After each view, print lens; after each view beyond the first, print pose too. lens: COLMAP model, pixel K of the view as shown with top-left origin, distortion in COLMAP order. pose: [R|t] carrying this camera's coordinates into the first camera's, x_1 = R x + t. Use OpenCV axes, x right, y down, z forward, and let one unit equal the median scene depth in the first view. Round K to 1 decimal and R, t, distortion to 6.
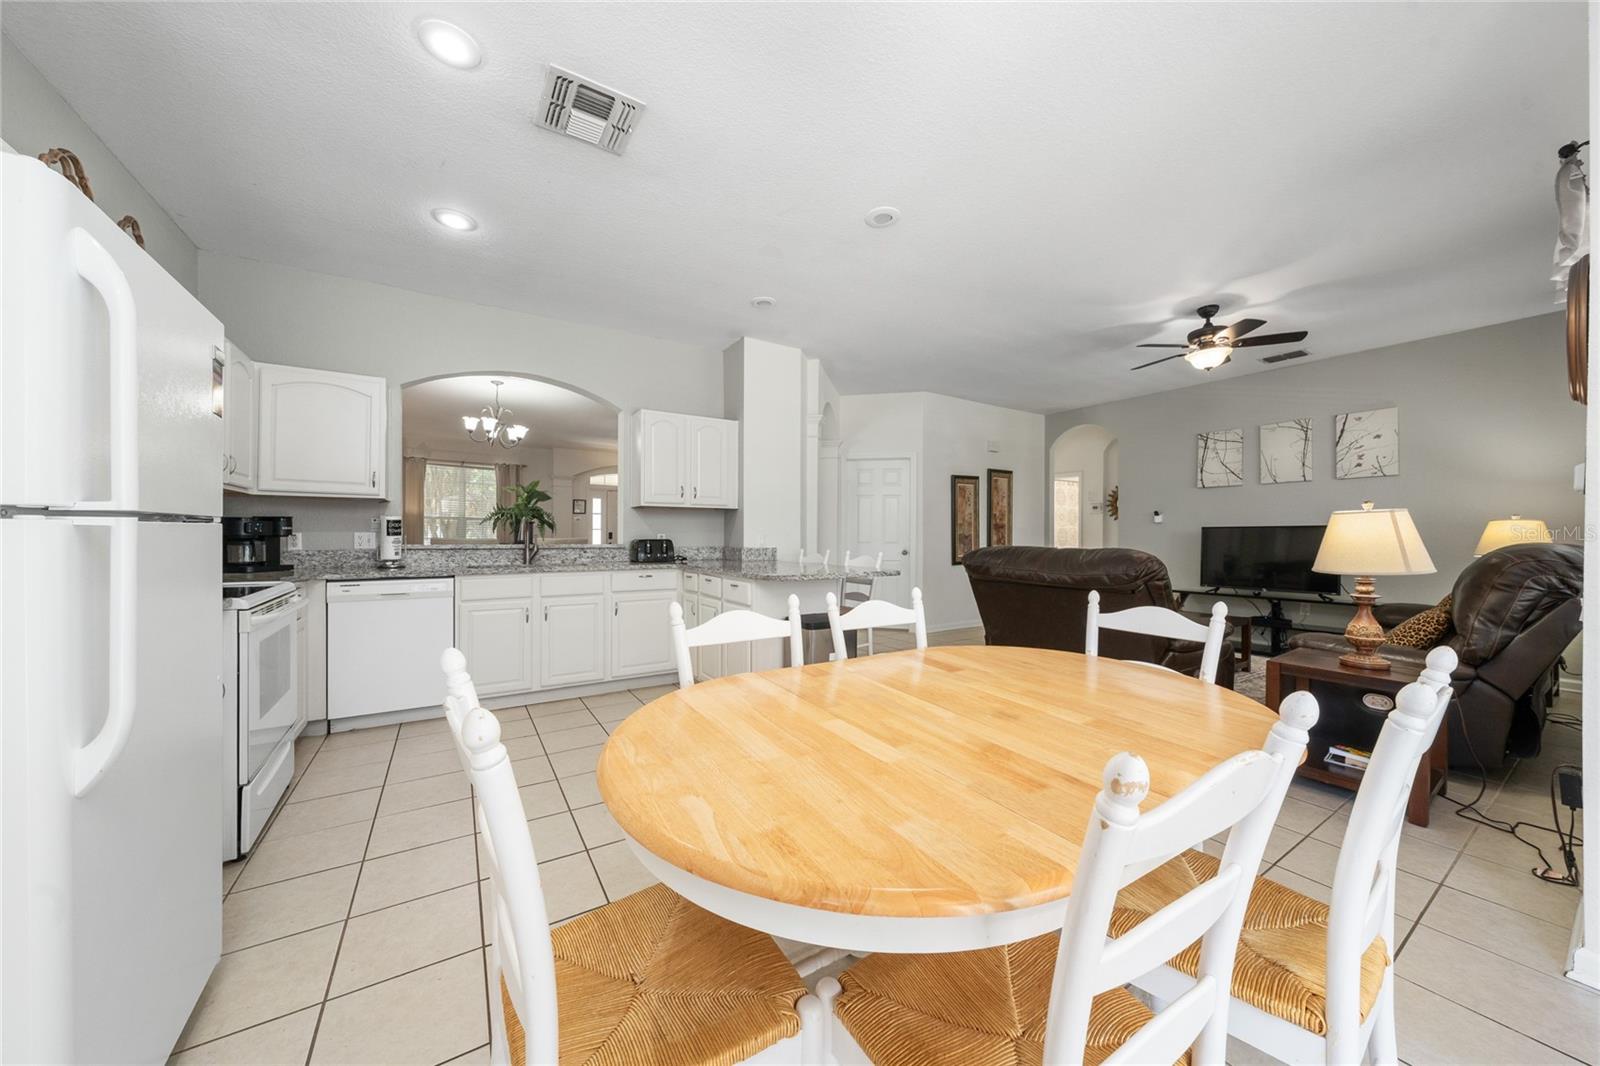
lens RADIAL K [[548.0, 0, 798.5], [0, 548.0, 538.0], [0, 0, 1]] dist [0.010239, -0.000102]
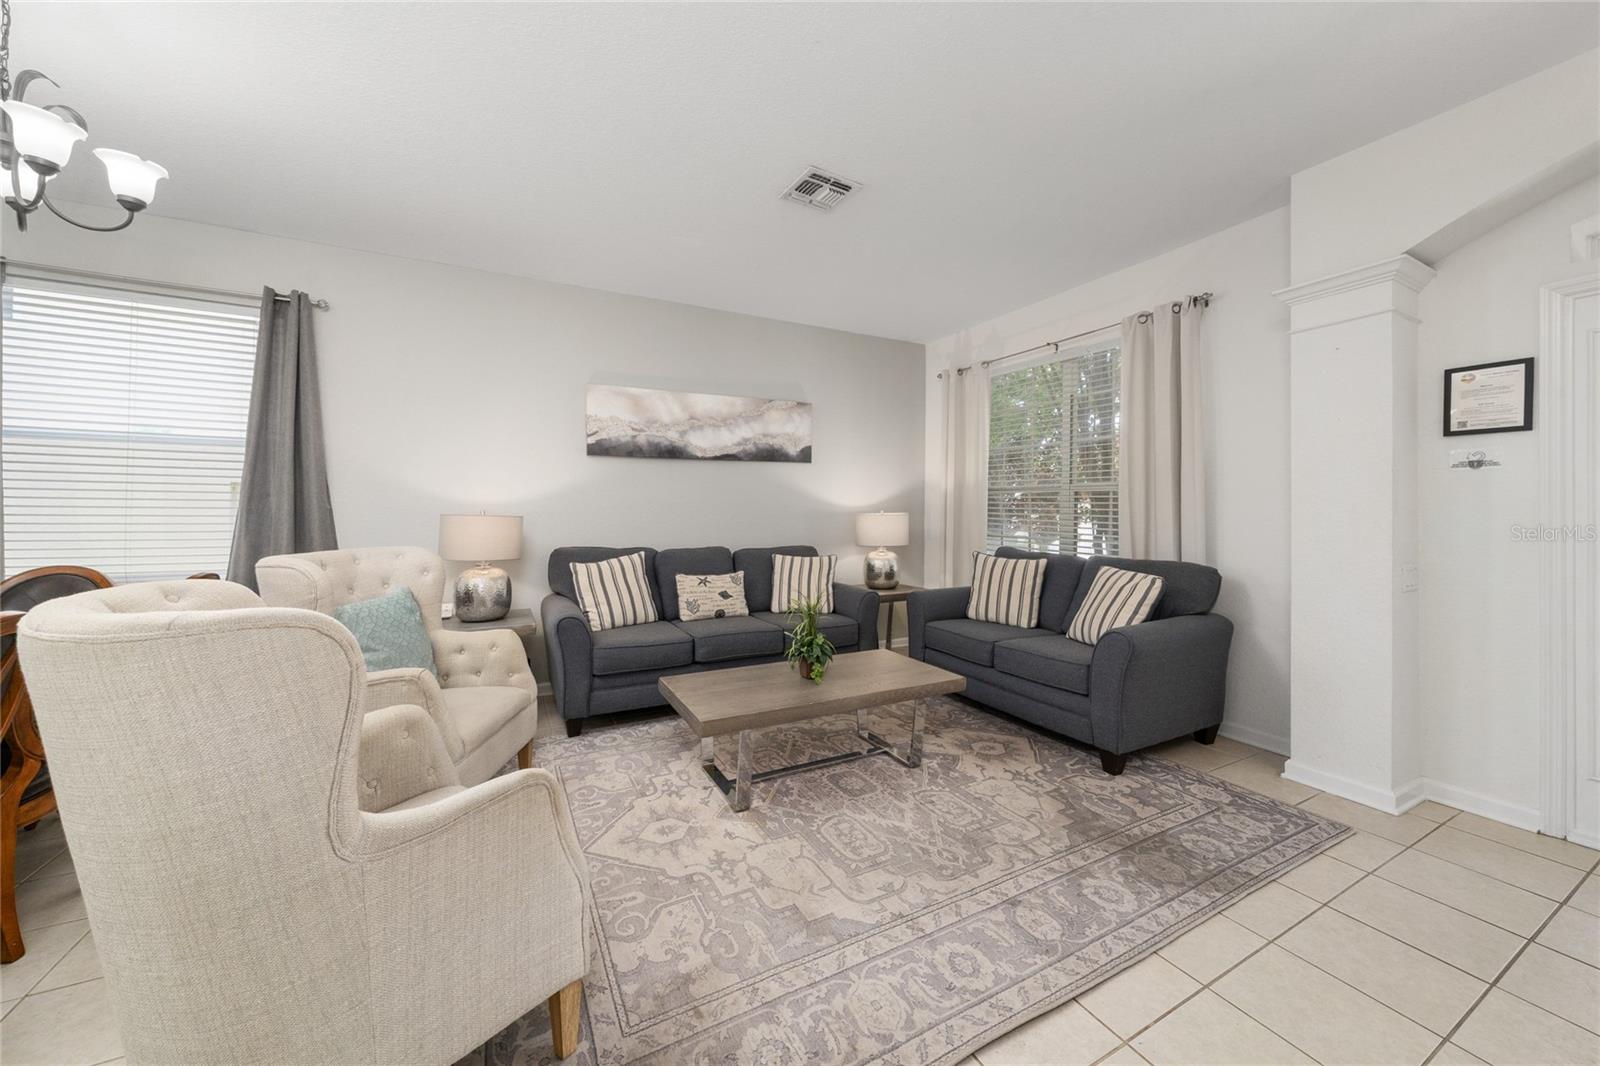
lens RADIAL K [[569.0, 0, 796.9], [0, 569.0, 507.4], [0, 0, 1]] dist [-0.002796, -0.000371]
pose [[-0.086481, -0.015530, -0.996132, -0.468297], [-0.003082, 0.999878, -0.015320, -0.035560], [0.996249, 0.001746, -0.086518, 2.112101]]
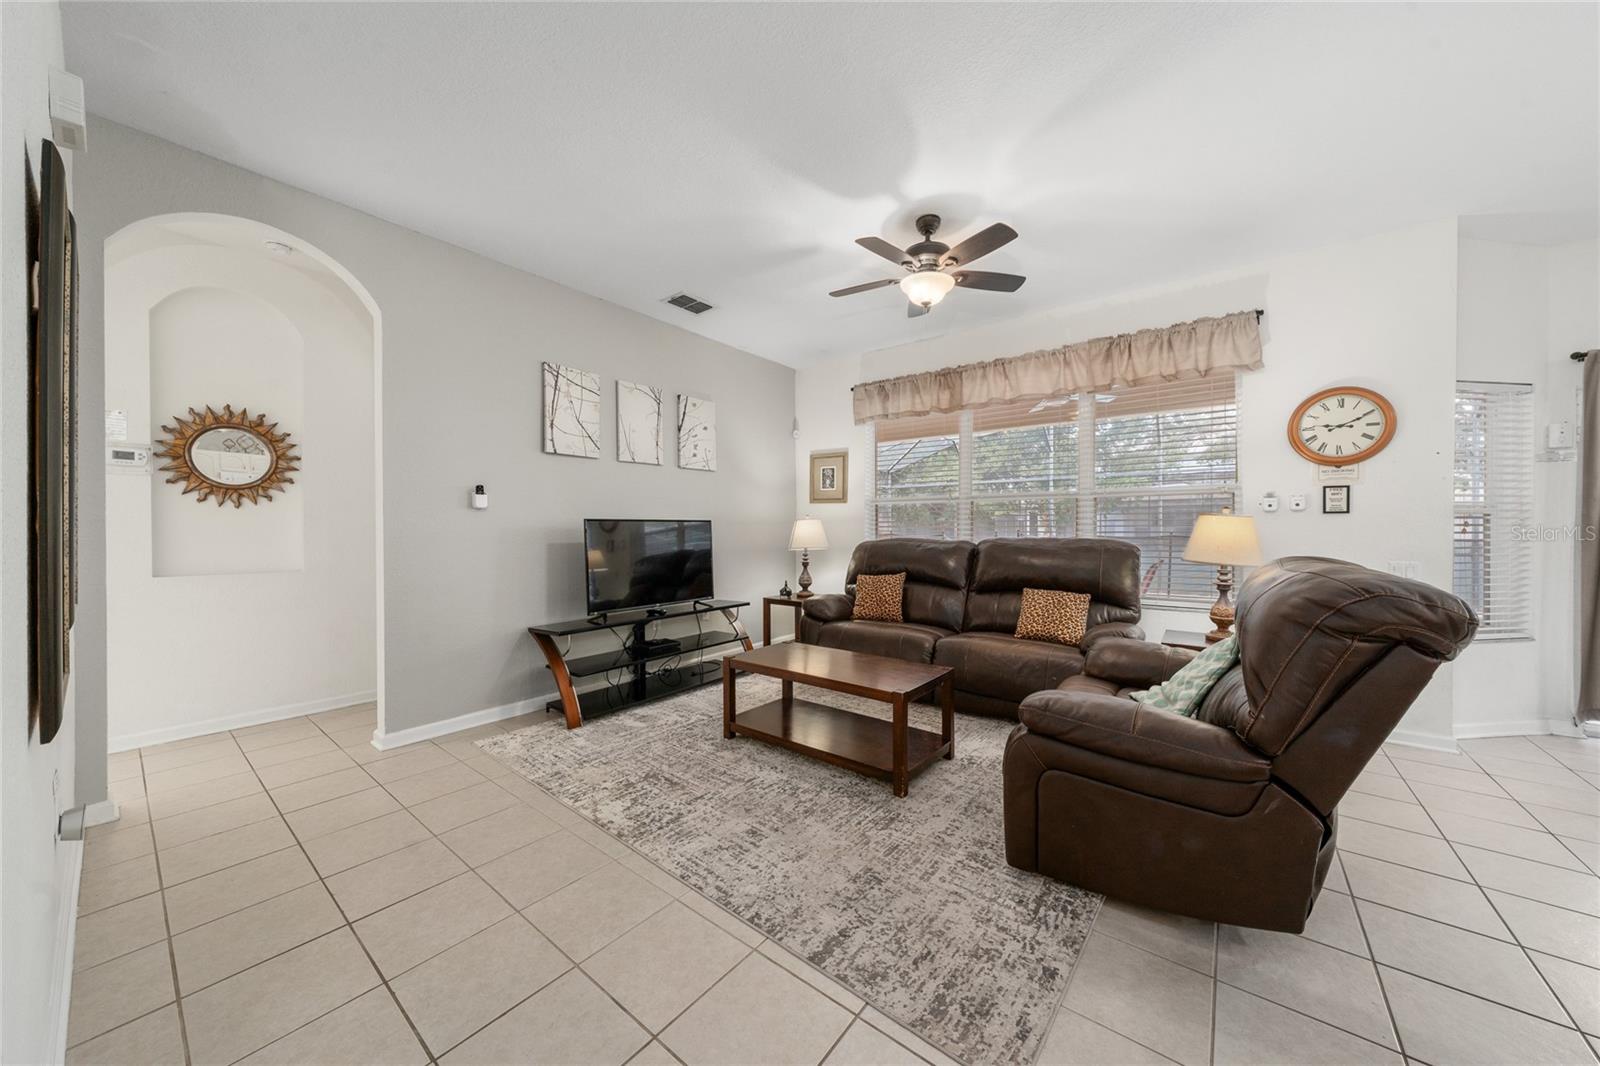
lens RADIAL K [[541.4, 0, 799.1], [0, 541.4, 530.8], [0, 0, 1]] dist [0.000885, 0.000136]
pose [[-0.338882, -0.006728, 0.940805, 0.131019], [0.004112, 0.999954, 0.008632, -0.016632], [-0.940820, 0.006794, -0.338839, 1.432751]]
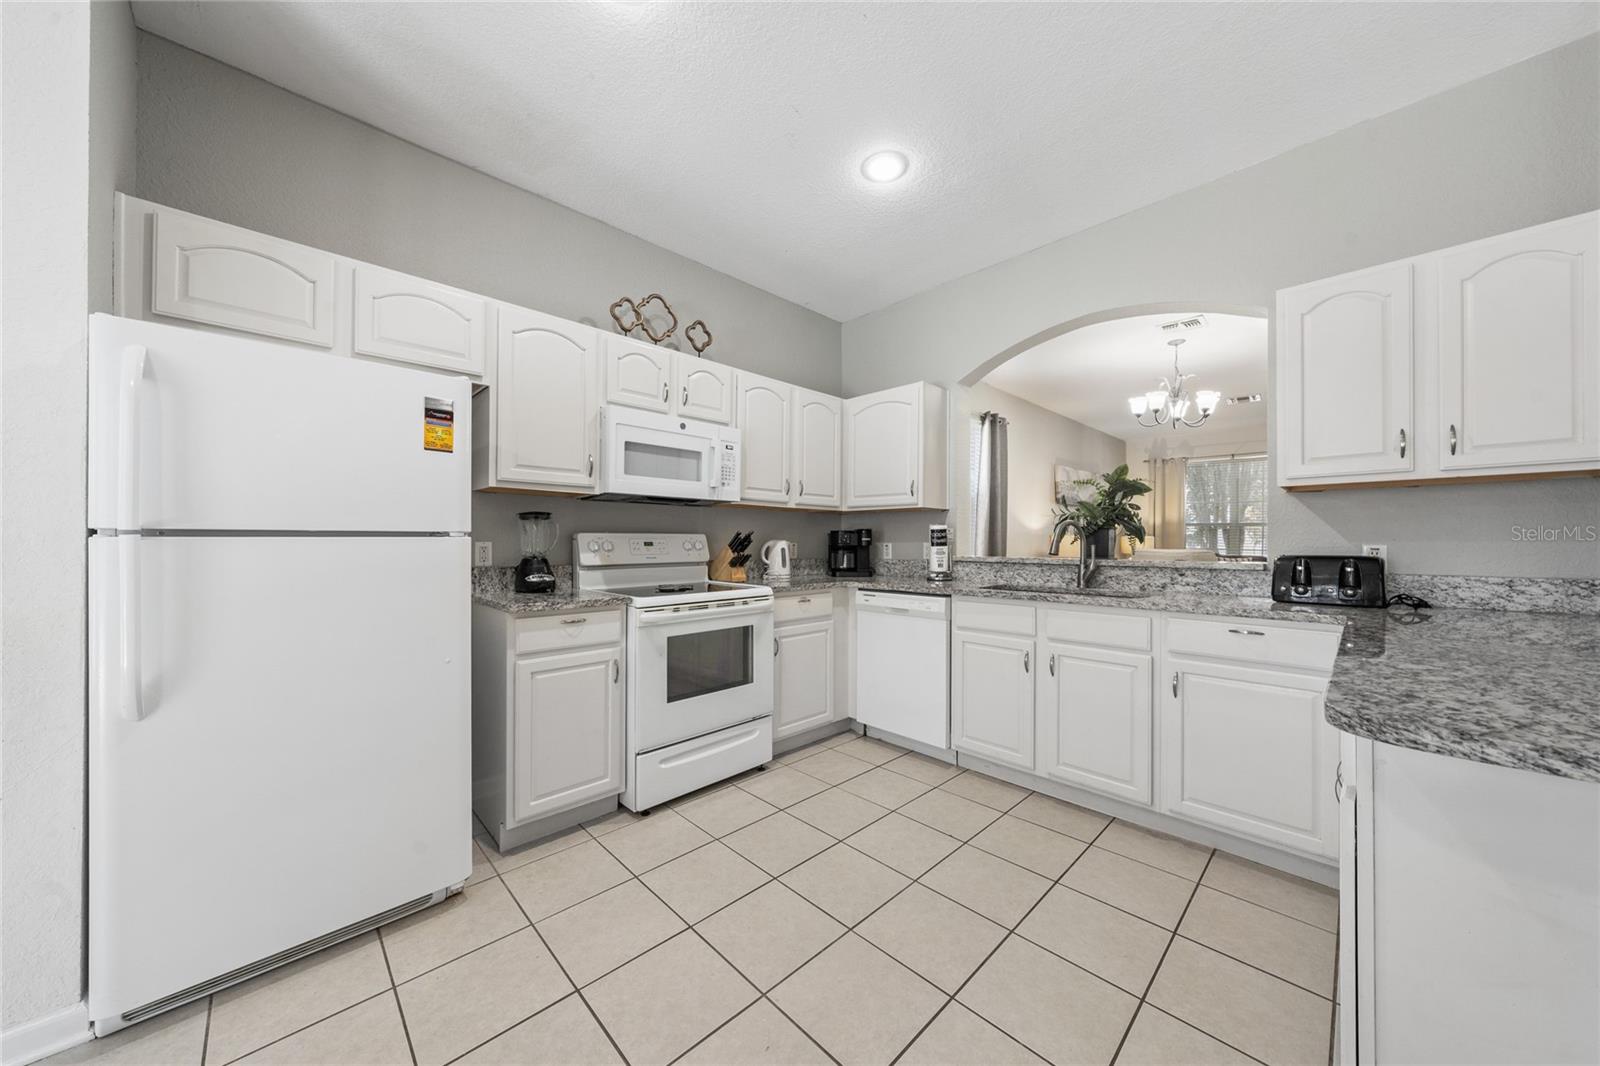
lens RADIAL K [[545.4, 0, 798.1], [0, 545.4, 538.8], [0, 0, 1]] dist [-0.001040, -0.000026]
pose [[0.205524, -0.008889, -0.978612, 0.110232], [-0.006454, 0.999925, -0.010438, -0.004799], [0.978631, 0.008461, 0.205451, 0.524407]]
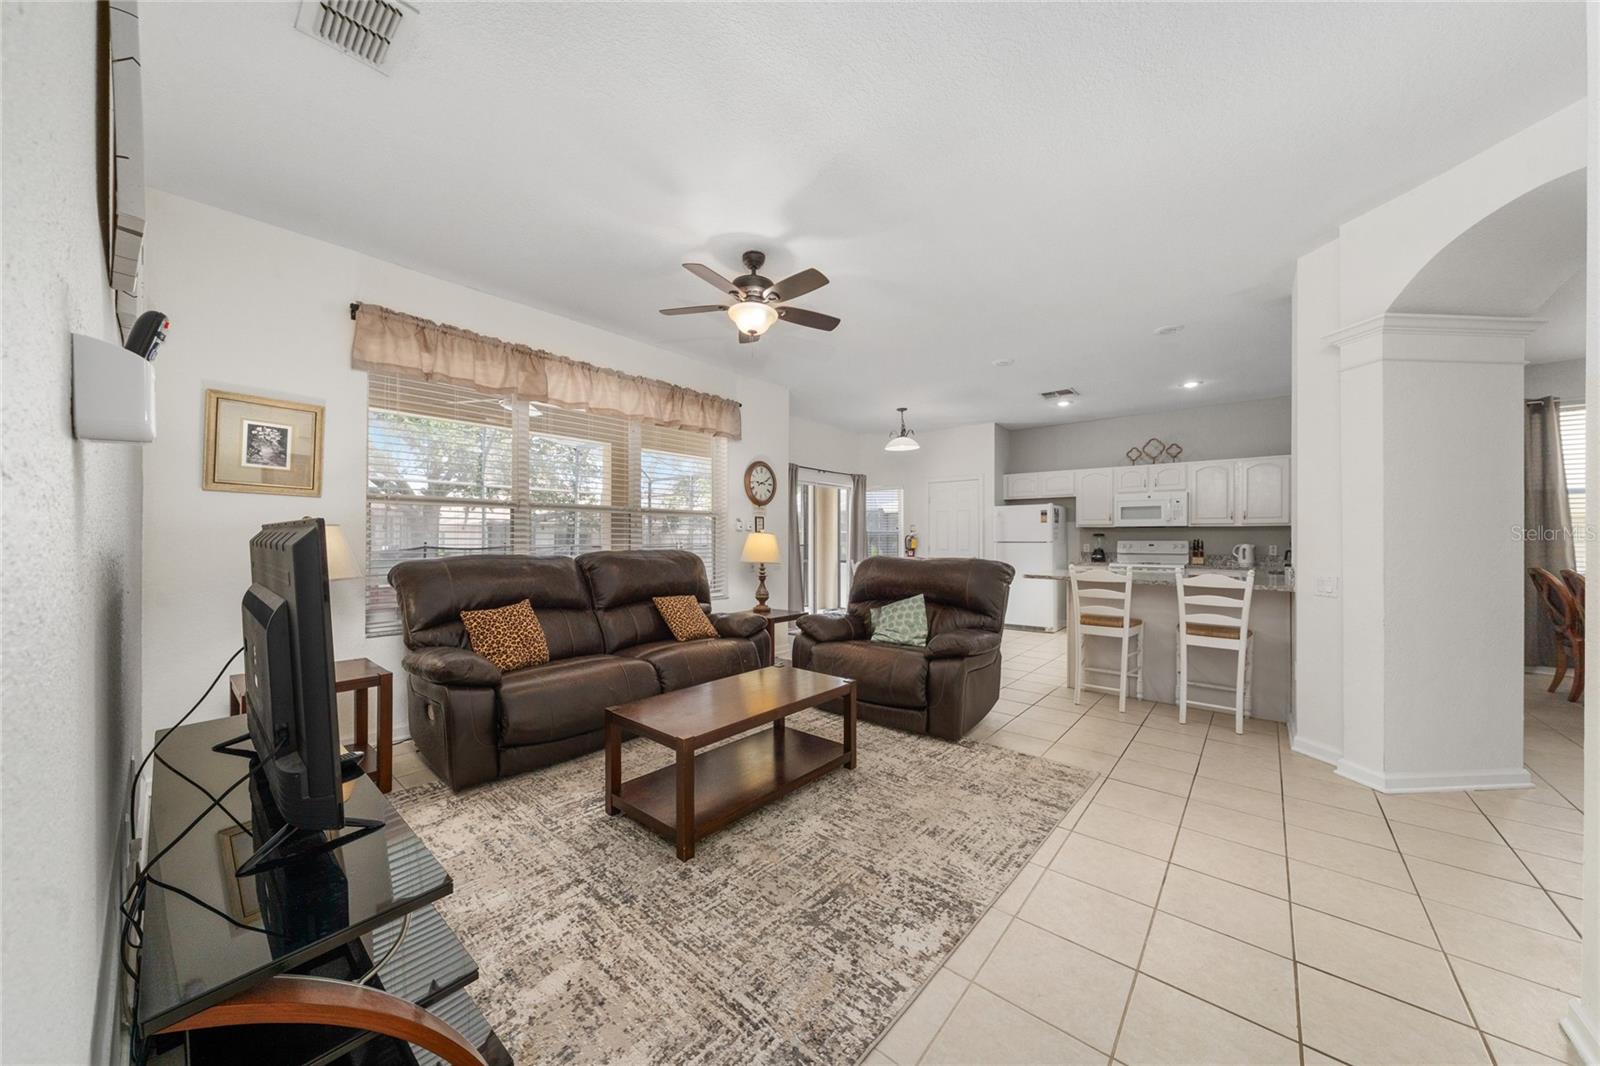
lens RADIAL K [[544.5, 0, 796.7], [0, 544.5, 534.7], [0, 0, 1]] dist [-0.002139, -0.000190]
pose [[-0.956146, -0.008696, -0.292762, 0.922674], [-0.007958, 0.999961, -0.003713, -0.021838], [0.292783, -0.001220, -0.956178, 1.785006]]
